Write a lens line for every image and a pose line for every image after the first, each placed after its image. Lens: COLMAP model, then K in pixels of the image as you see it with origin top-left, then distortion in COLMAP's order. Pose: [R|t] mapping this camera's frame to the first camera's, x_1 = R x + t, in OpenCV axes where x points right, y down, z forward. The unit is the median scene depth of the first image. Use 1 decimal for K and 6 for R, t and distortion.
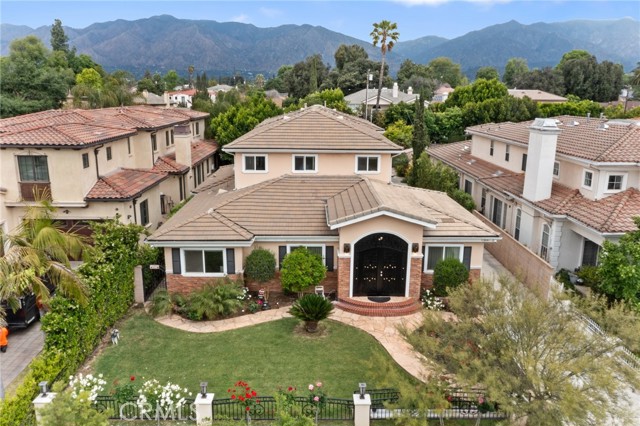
lens RADIAL K [[506.8, 0, 320.0], [0, 506.8, 213.0], [0, 0, 1]] dist [-0.000308, -0.000141]
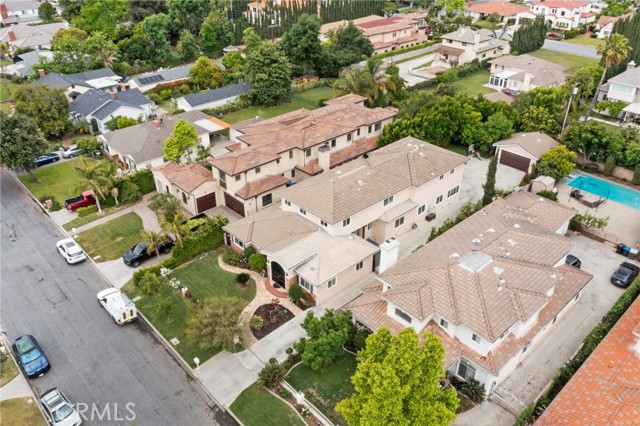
lens RADIAL K [[506.8, 0, 320.0], [0, 506.8, 213.0], [0, 0, 1]] dist [-0.000308, -0.000141]
pose [[0.666519, 0.386883, -0.637239, 1.381729], [-0.175631, 0.912225, 0.370133, -0.899003], [0.724504, -0.134782, 0.675964, -0.370810]]
